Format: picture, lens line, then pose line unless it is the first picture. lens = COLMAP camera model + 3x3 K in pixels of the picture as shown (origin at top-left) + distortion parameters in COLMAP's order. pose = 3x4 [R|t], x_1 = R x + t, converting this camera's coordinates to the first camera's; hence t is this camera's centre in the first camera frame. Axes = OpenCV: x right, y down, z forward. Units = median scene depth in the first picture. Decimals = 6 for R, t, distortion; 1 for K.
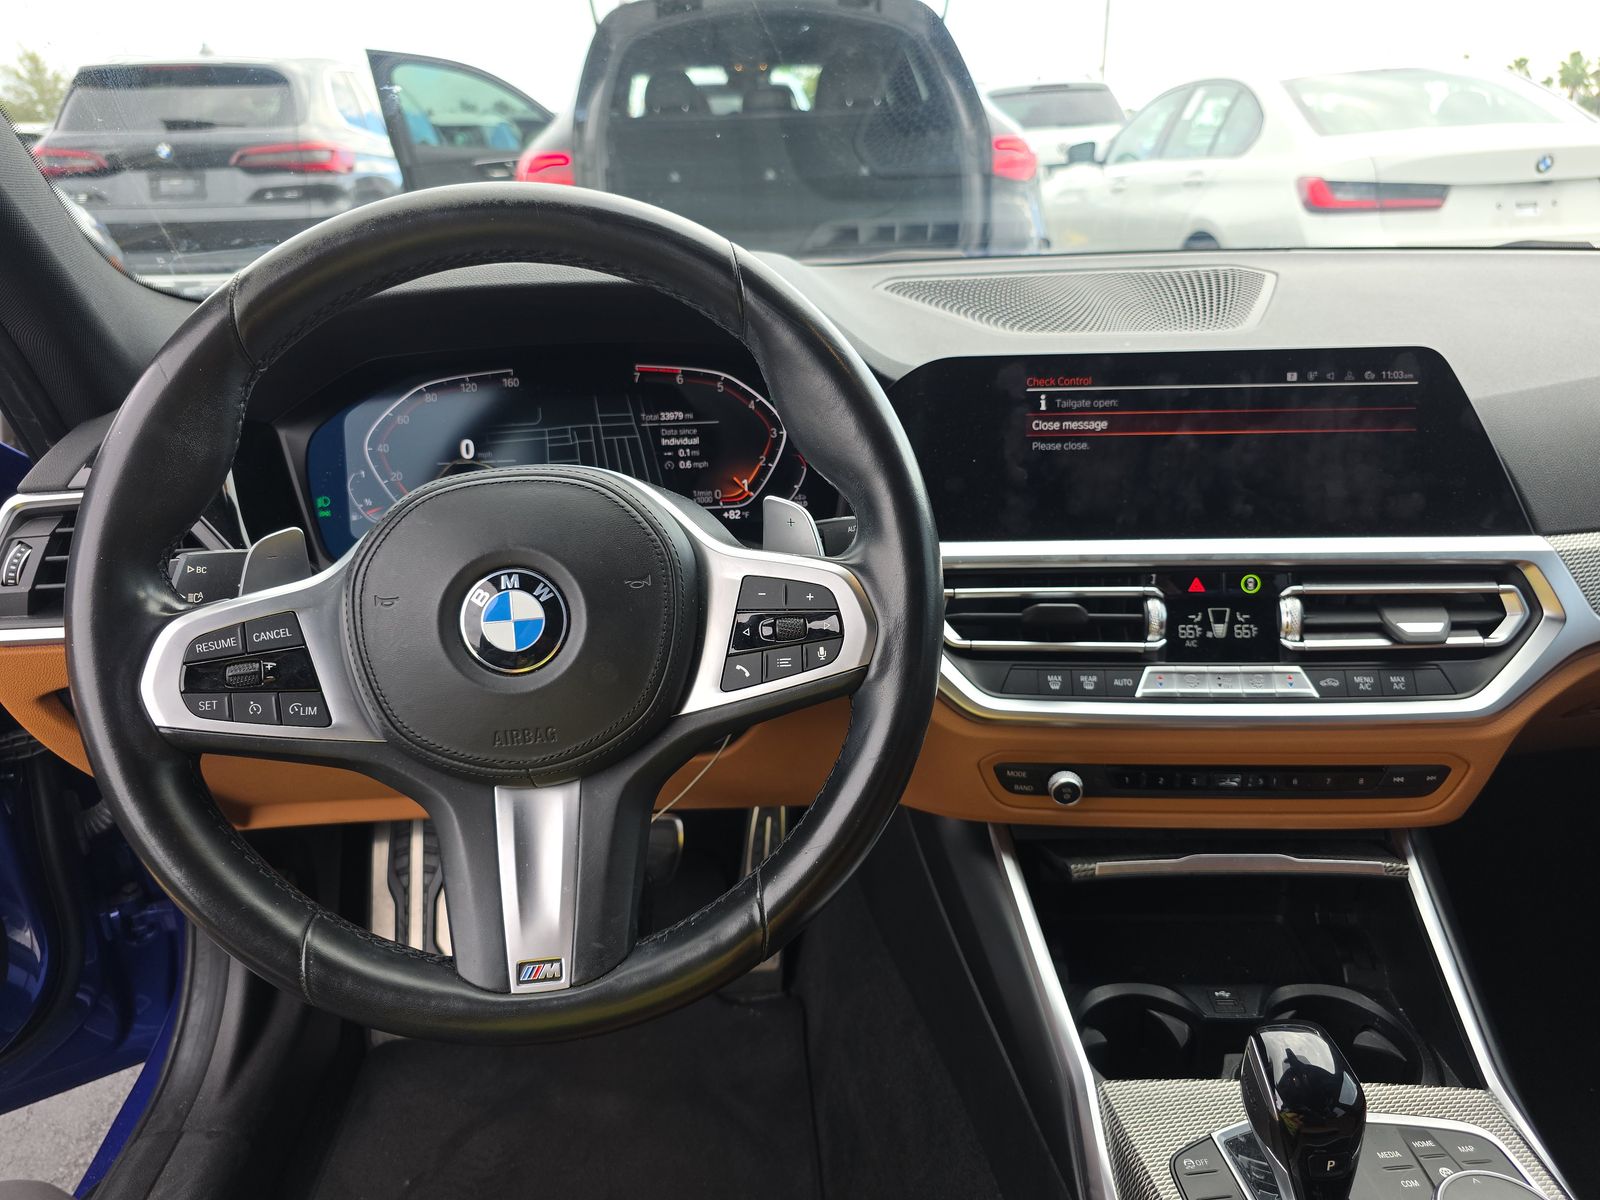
lens RADIAL K [[1075.9, 0, 800.0], [0, 1075.9, 600.0], [0, 0, 1]] dist [0.052372, -0.046106]
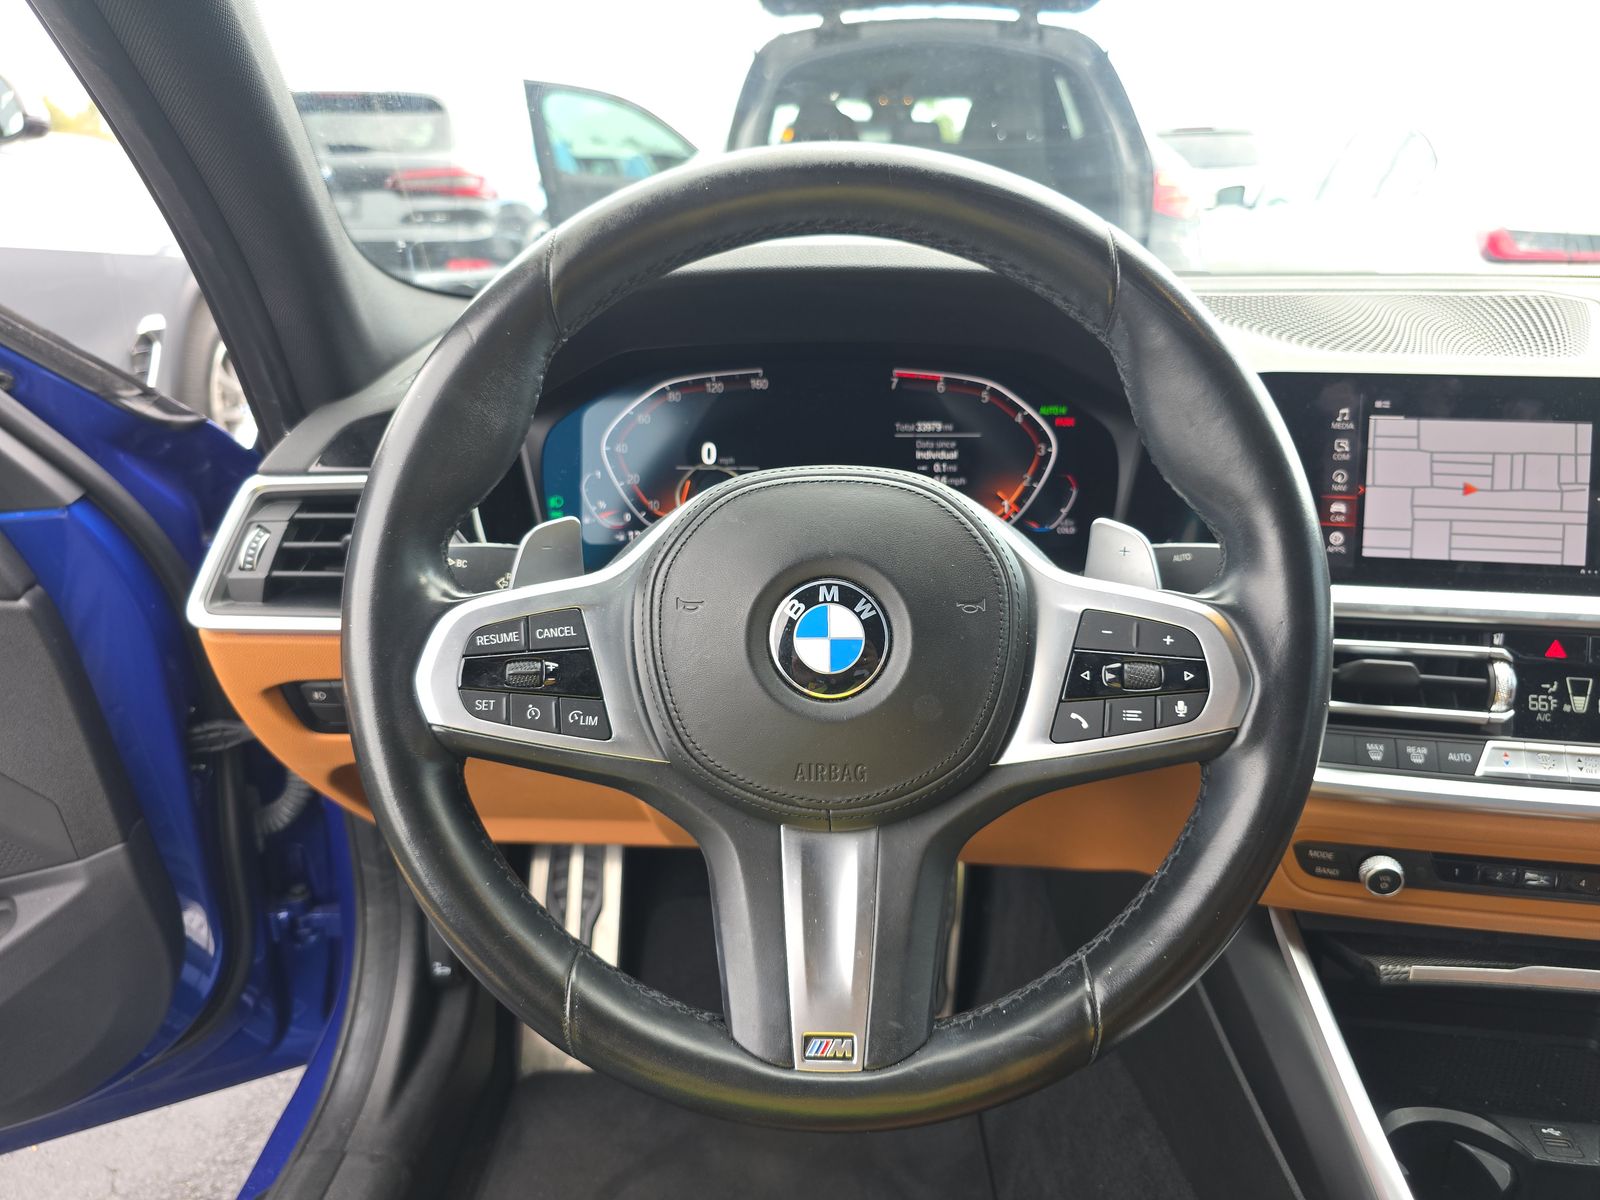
lens RADIAL K [[1086.7, 0, 805.5], [0, 1086.7, 613.1], [0, 0, 1]] dist [0.063685, -0.080270]
pose [[0.993981, 0.060154, -0.091555, -0.137583], [-0.062102, 0.997897, -0.018577, 0.010388], [0.090245, 0.024151, 0.995627, 0.084169]]
